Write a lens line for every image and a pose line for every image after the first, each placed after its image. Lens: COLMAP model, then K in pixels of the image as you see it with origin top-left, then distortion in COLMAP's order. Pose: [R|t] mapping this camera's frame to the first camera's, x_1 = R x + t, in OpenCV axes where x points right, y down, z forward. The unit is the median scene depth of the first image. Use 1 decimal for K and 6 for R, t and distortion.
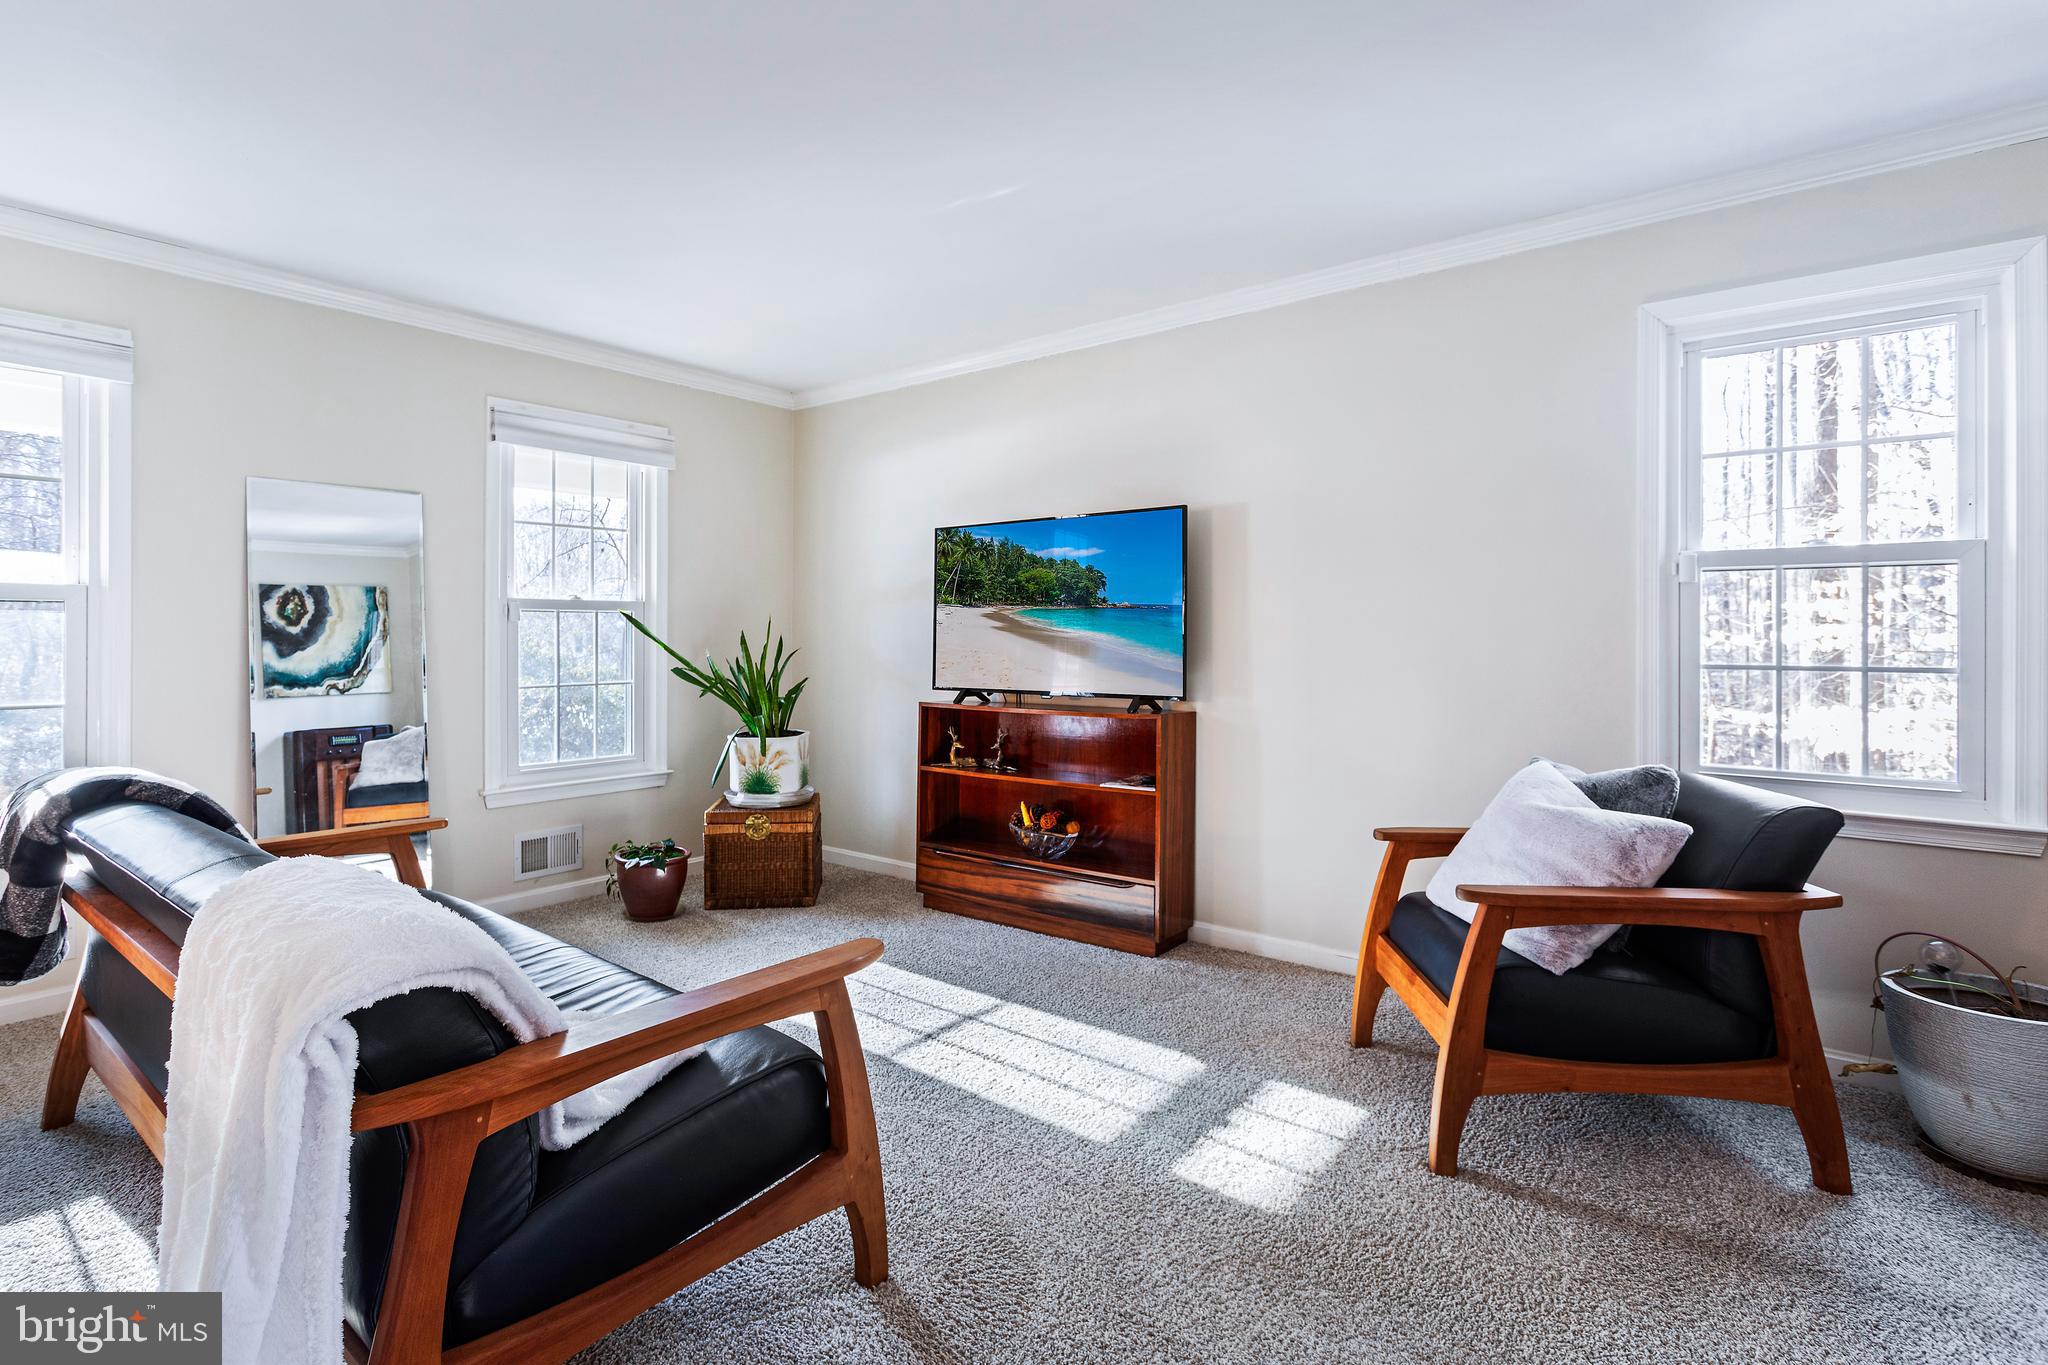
lens RADIAL K [[989.5, 0, 1018.0], [0, 989.5, 640.1], [0, 0, 1]] dist [-0.015227, -0.000178]
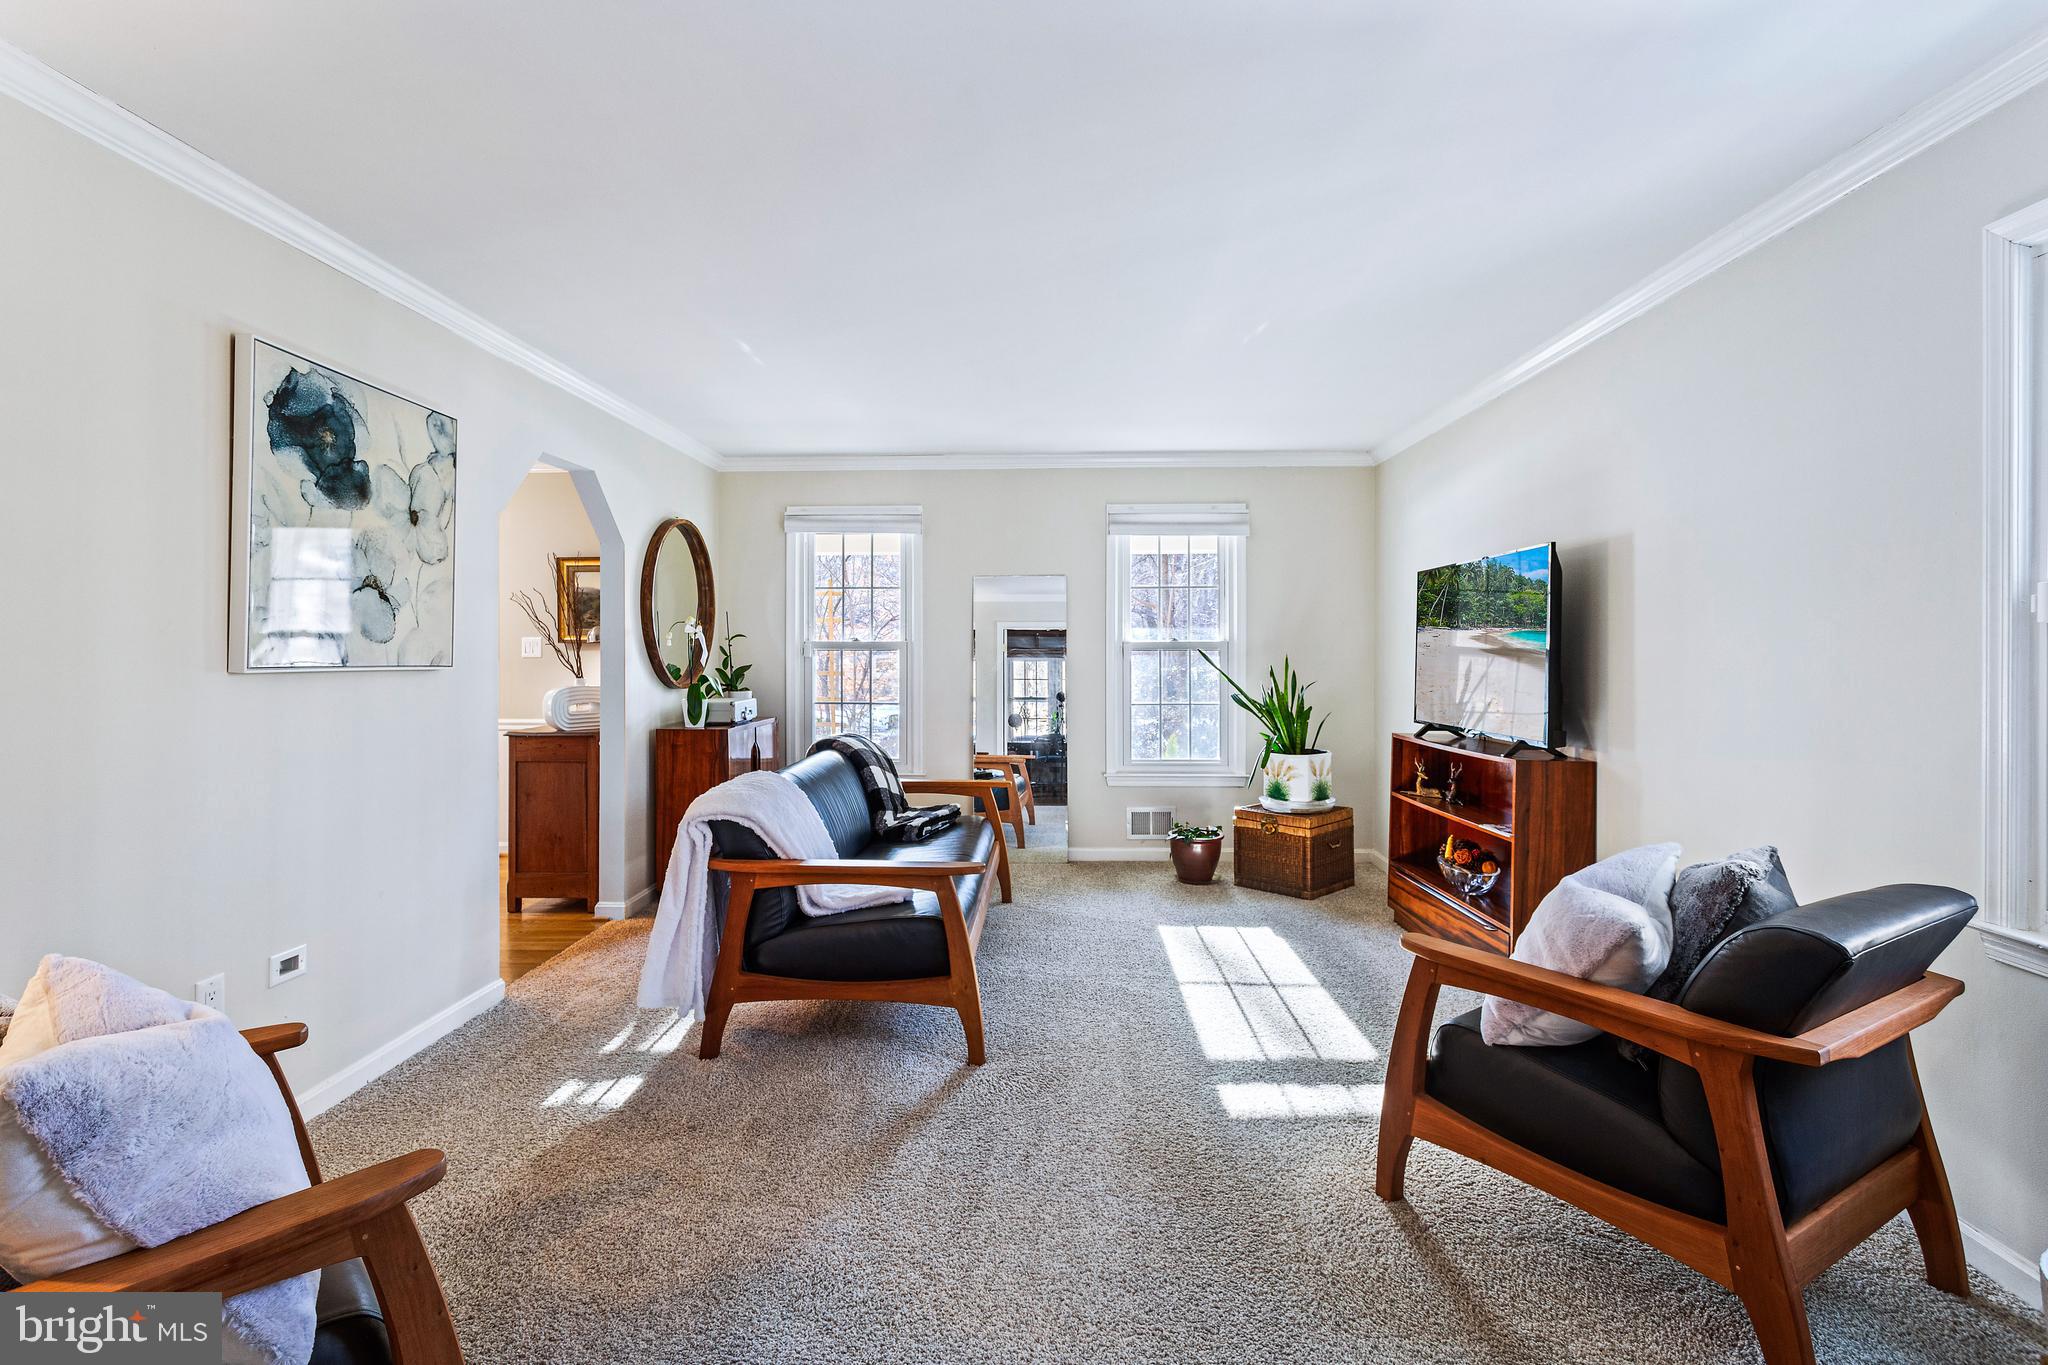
lens RADIAL K [[989.5, 0, 1018.0], [0, 989.5, 640.1], [0, 0, 1]] dist [-0.015227, -0.000178]
pose [[0.591624, -0.008888, -0.806165, 0.549634], [-0.003202, 0.999905, -0.013374, -0.024862], [0.806207, 0.010494, 0.591540, 0.018722]]
